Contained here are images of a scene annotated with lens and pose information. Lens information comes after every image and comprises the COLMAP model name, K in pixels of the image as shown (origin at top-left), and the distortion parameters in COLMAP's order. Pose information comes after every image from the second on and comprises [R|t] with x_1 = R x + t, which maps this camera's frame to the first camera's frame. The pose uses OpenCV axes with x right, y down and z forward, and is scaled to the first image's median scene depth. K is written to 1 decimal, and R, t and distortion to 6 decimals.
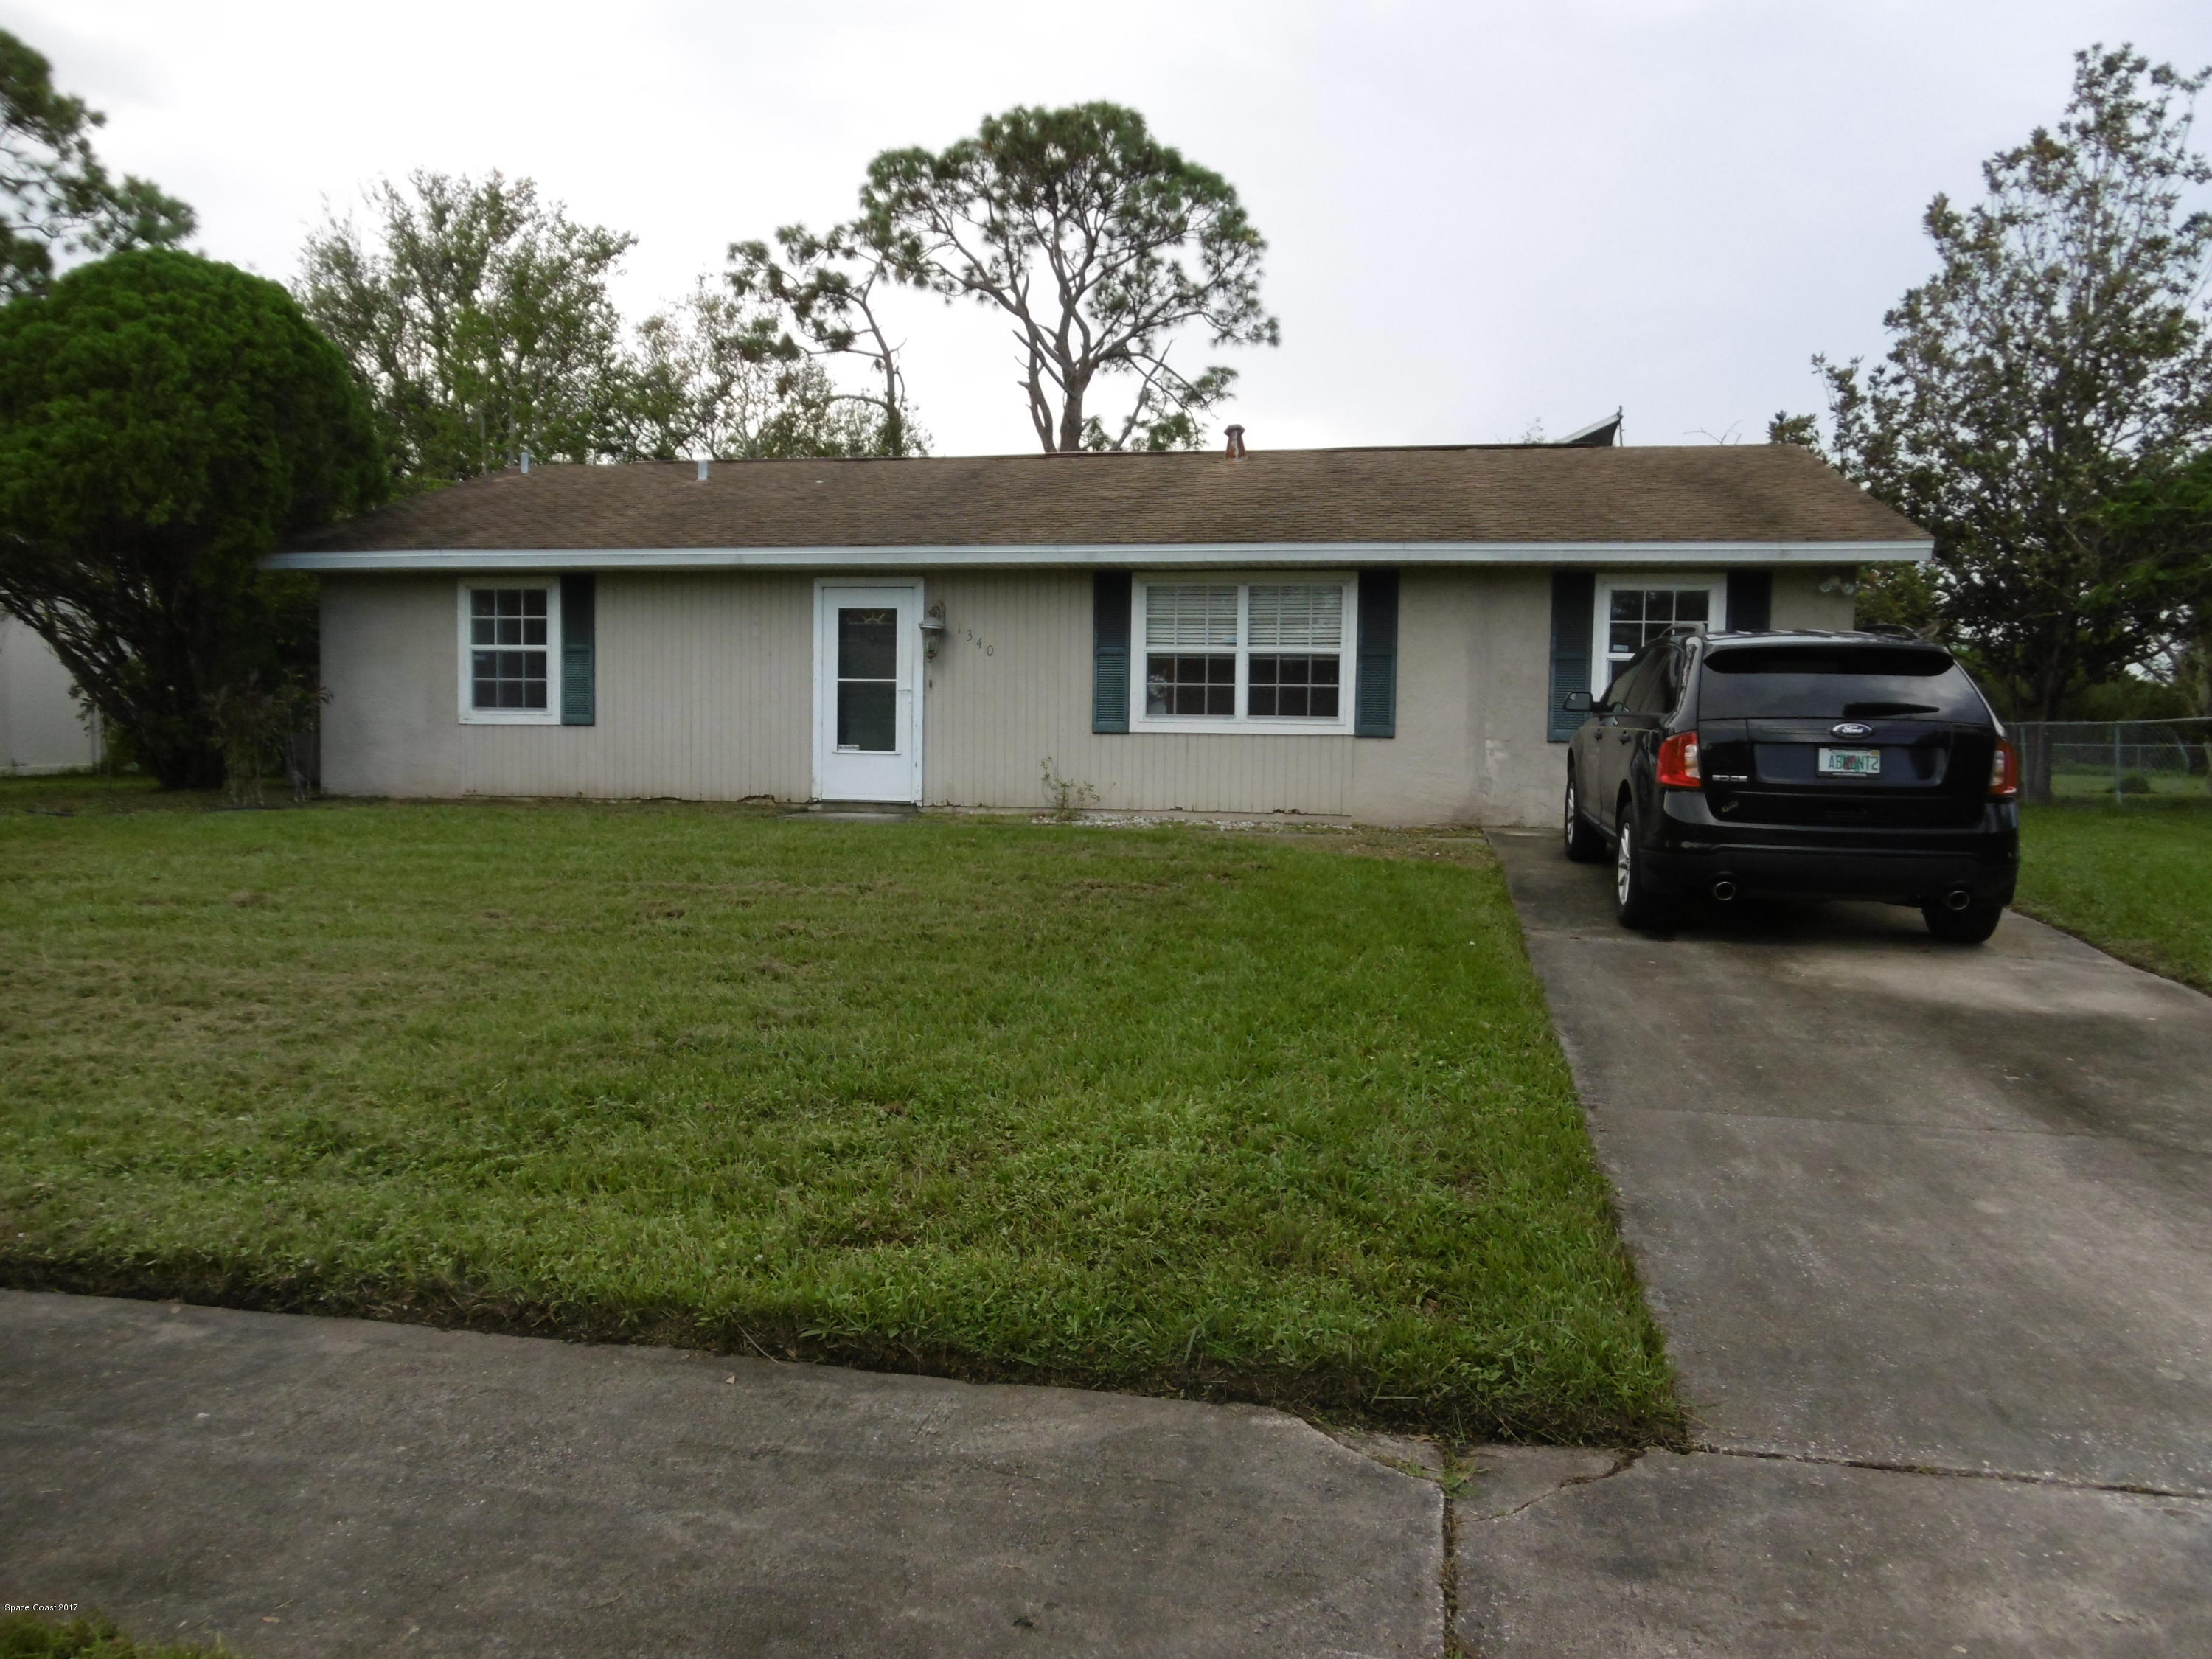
lens RADIAL K [[1581.2, 0, 1105.3], [0, 1581.2, 831.0], [0, 0, 1]] dist [-0.000490, -0.006376]
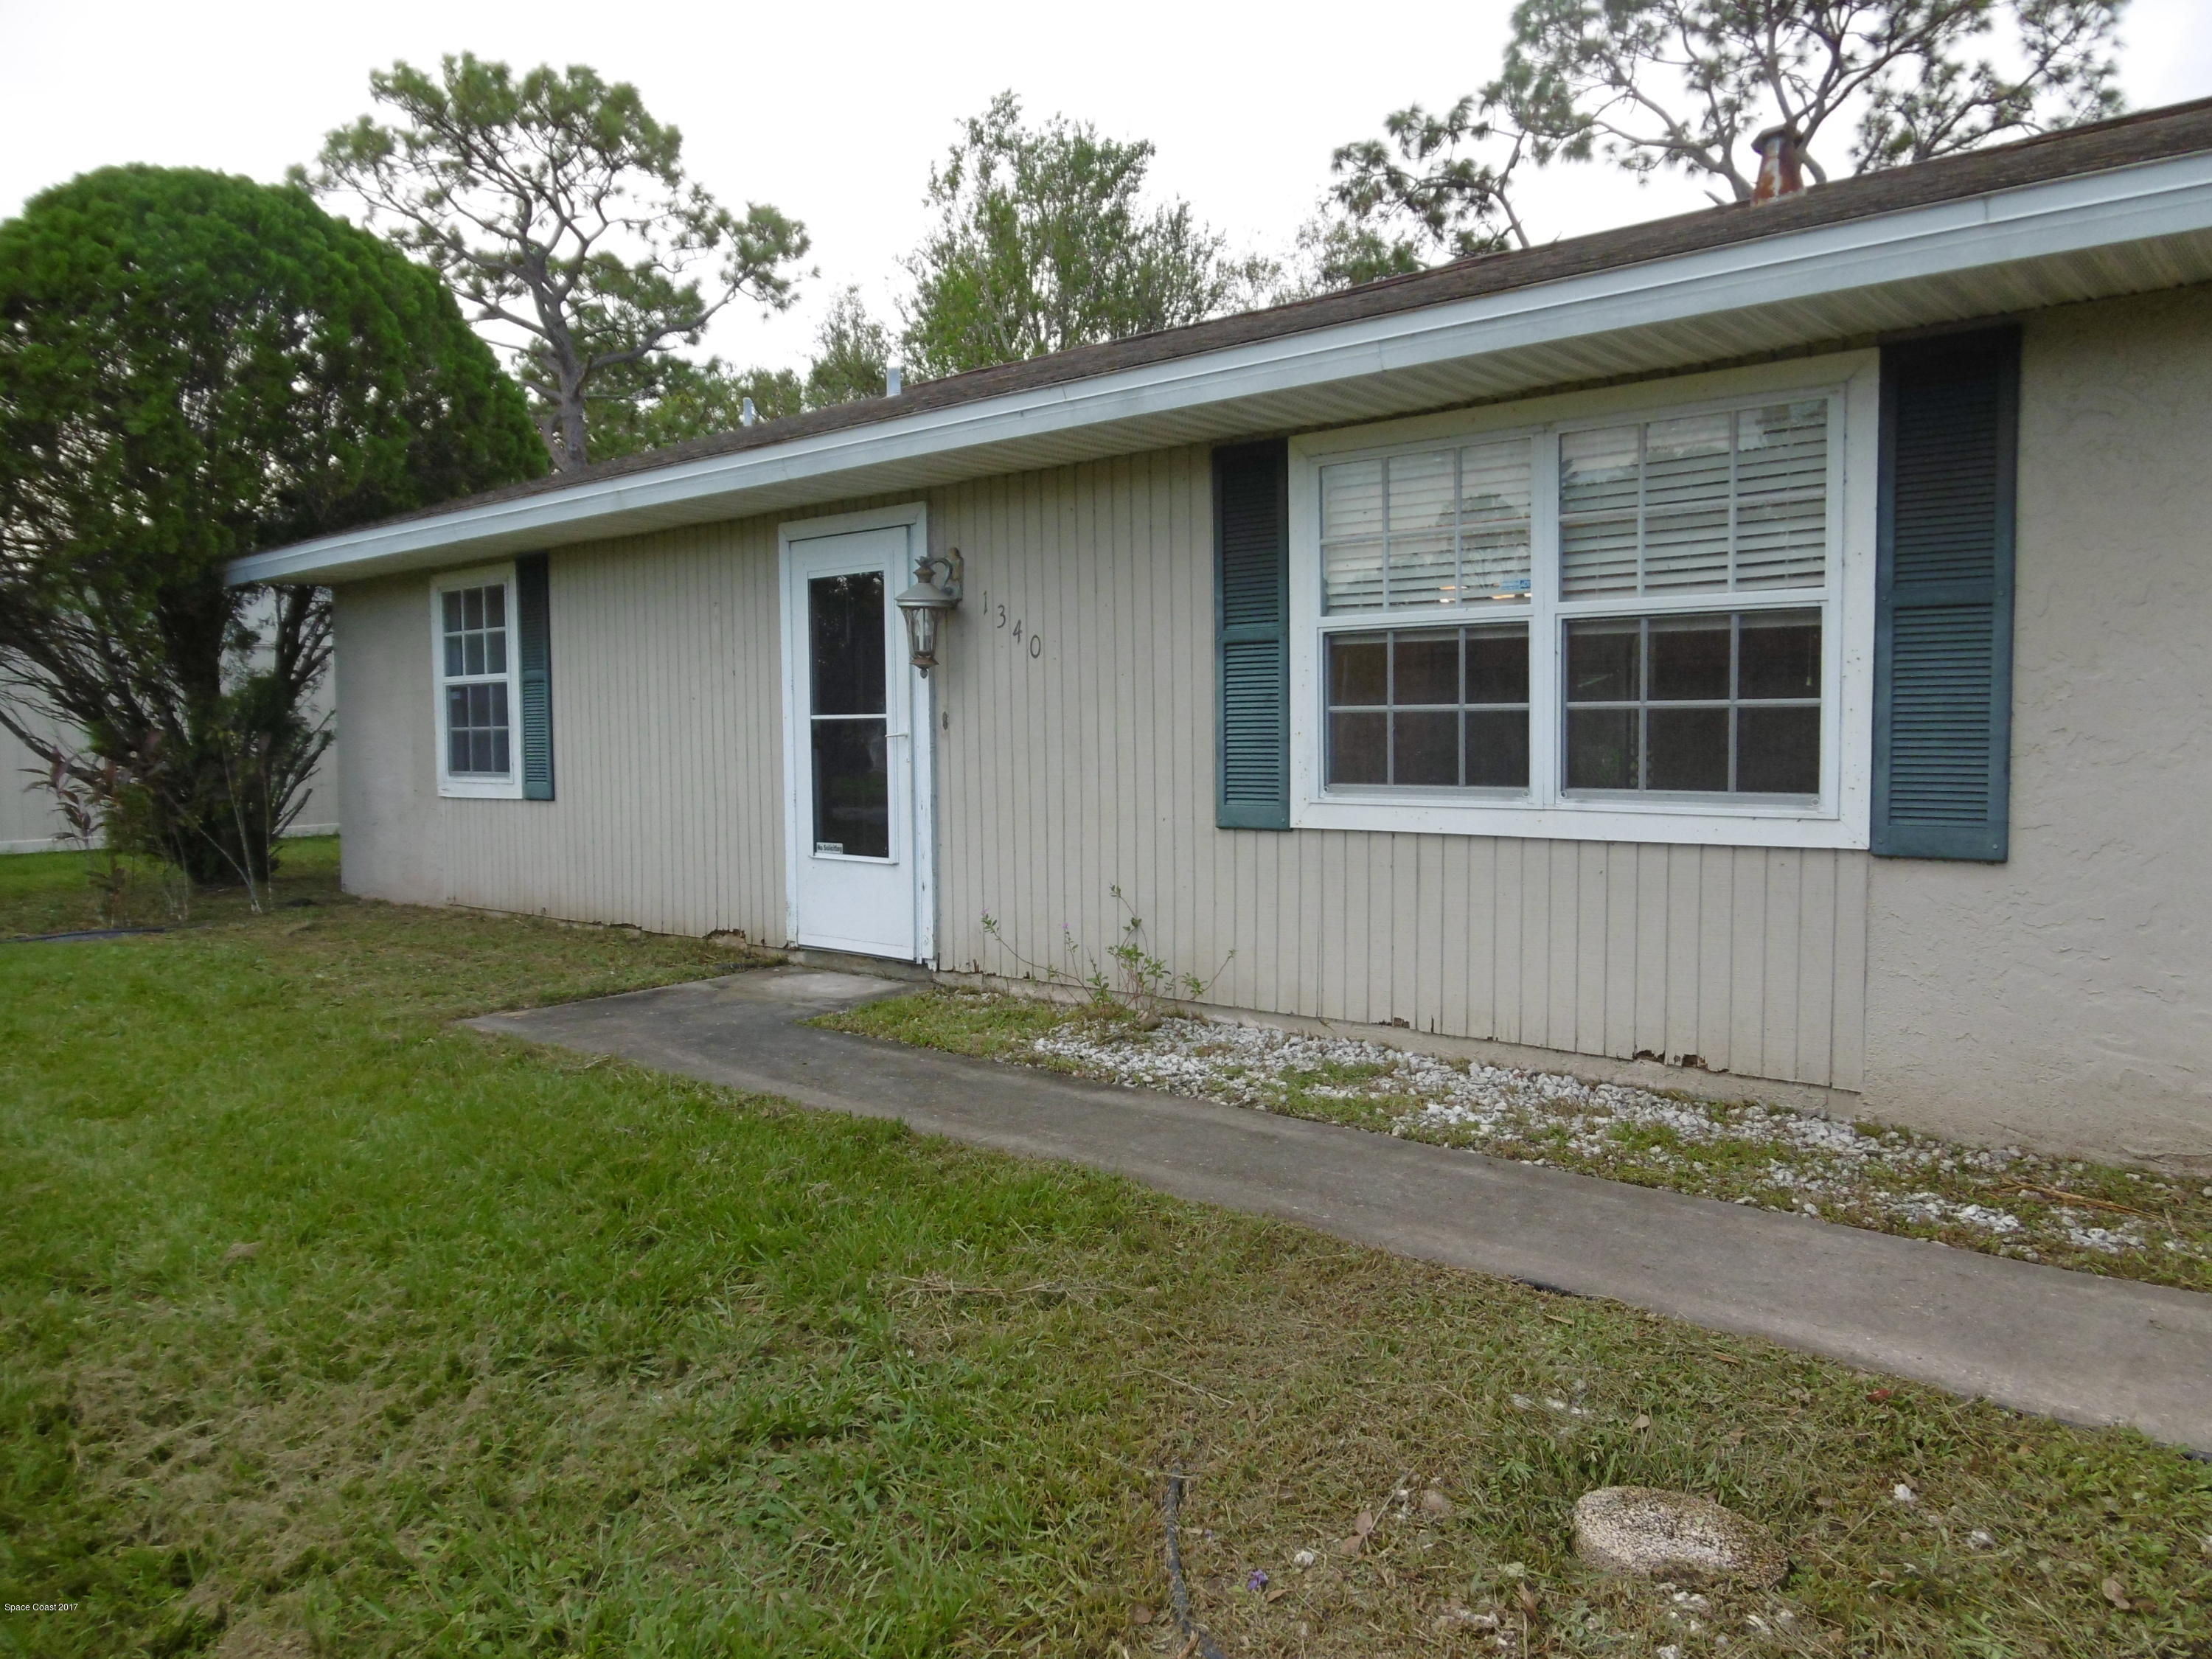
lens RADIAL K [[1581.2, 0, 1108.2], [0, 1581.2, 826.5], [0, 0, 1]] dist [-0.000490, -0.006376]
pose [[0.867338, 0.005654, -0.497687, 0.076148], [-0.005442, 0.999983, 0.001876, -0.027078], [0.497689, 0.001081, 0.867355, 0.264024]]
